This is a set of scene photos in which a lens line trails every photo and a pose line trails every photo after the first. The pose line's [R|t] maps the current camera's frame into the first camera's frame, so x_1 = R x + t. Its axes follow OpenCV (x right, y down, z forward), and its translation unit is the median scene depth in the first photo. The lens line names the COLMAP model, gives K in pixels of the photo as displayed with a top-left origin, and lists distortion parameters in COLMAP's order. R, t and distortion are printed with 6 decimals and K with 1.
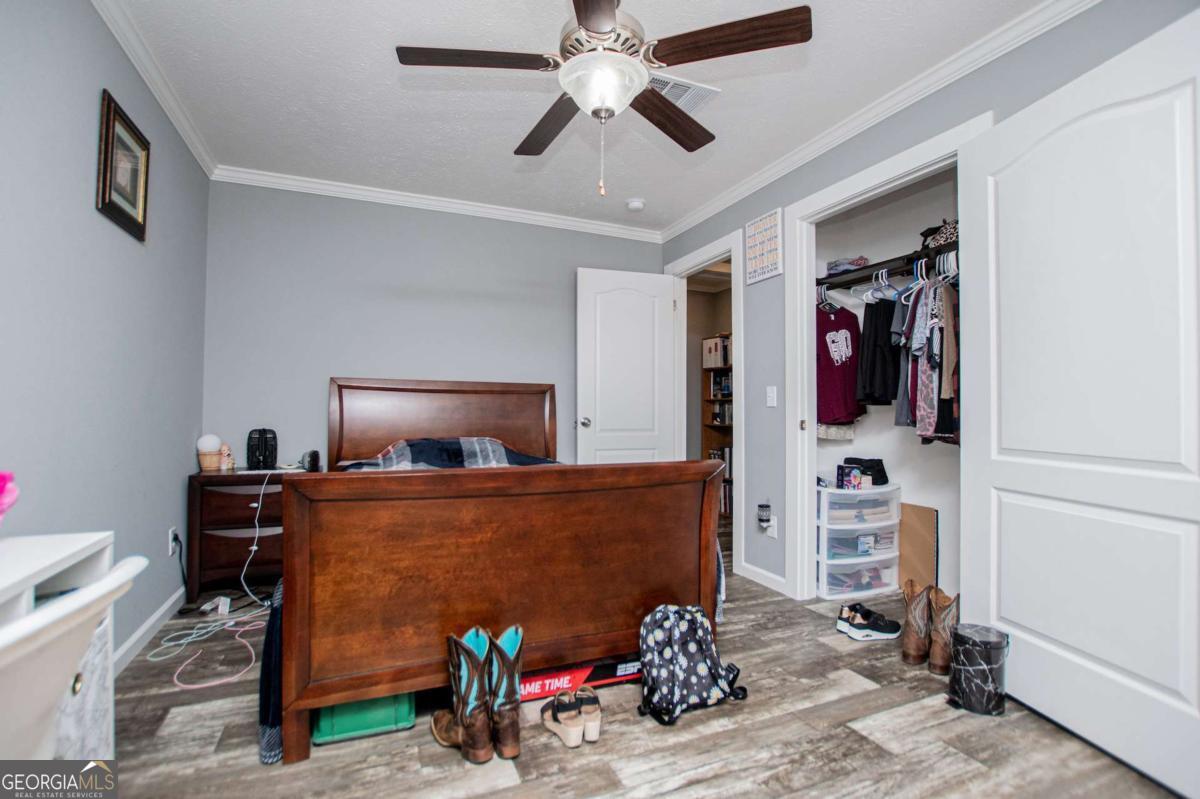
lens RADIAL K [[563.0, 0, 626.6], [0, 563.0, 420.4], [0, 0, 1]] dist [0.000307, 0.000214]
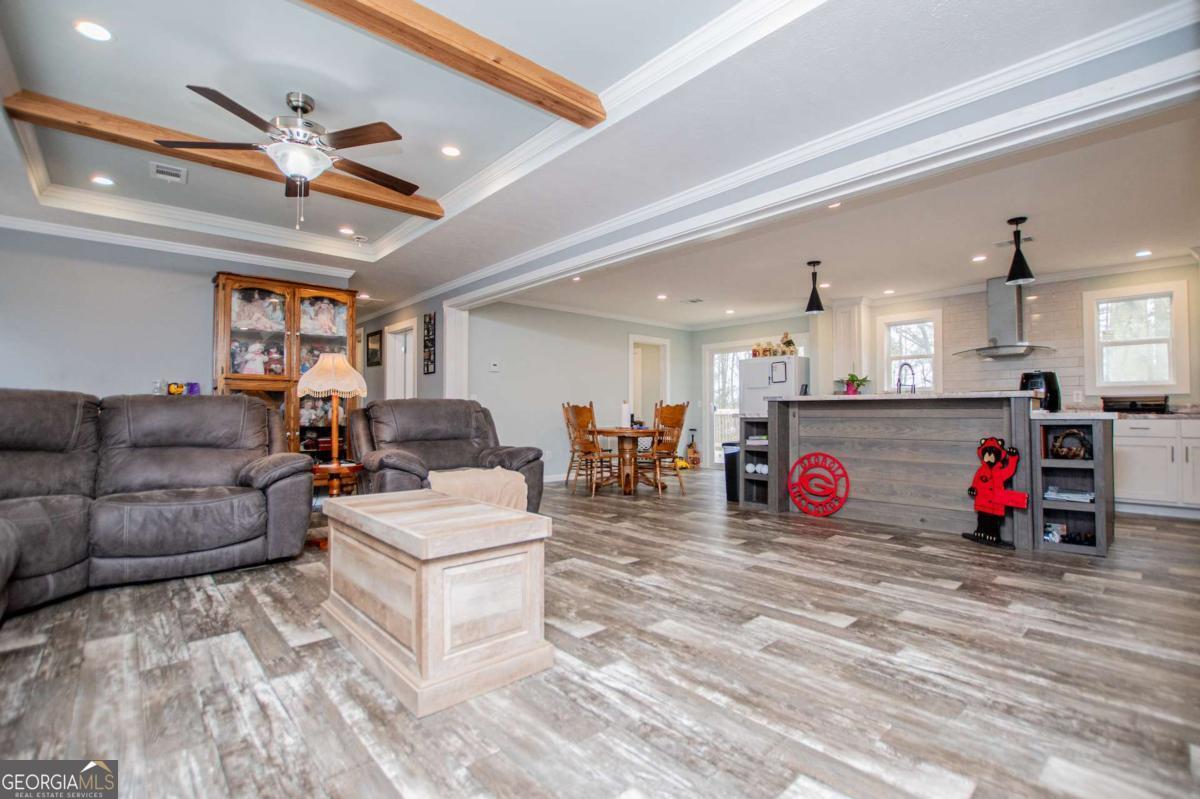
lens RADIAL K [[563.0, 0, 626.6], [0, 563.0, 420.4], [0, 0, 1]] dist [0.000307, 0.000214]
pose [[0.310913, -0.006673, -0.950415, 0.763541], [0.010067, 0.999942, -0.003728, 0.007120], [0.950385, -0.008409, 0.310962, 0.339394]]
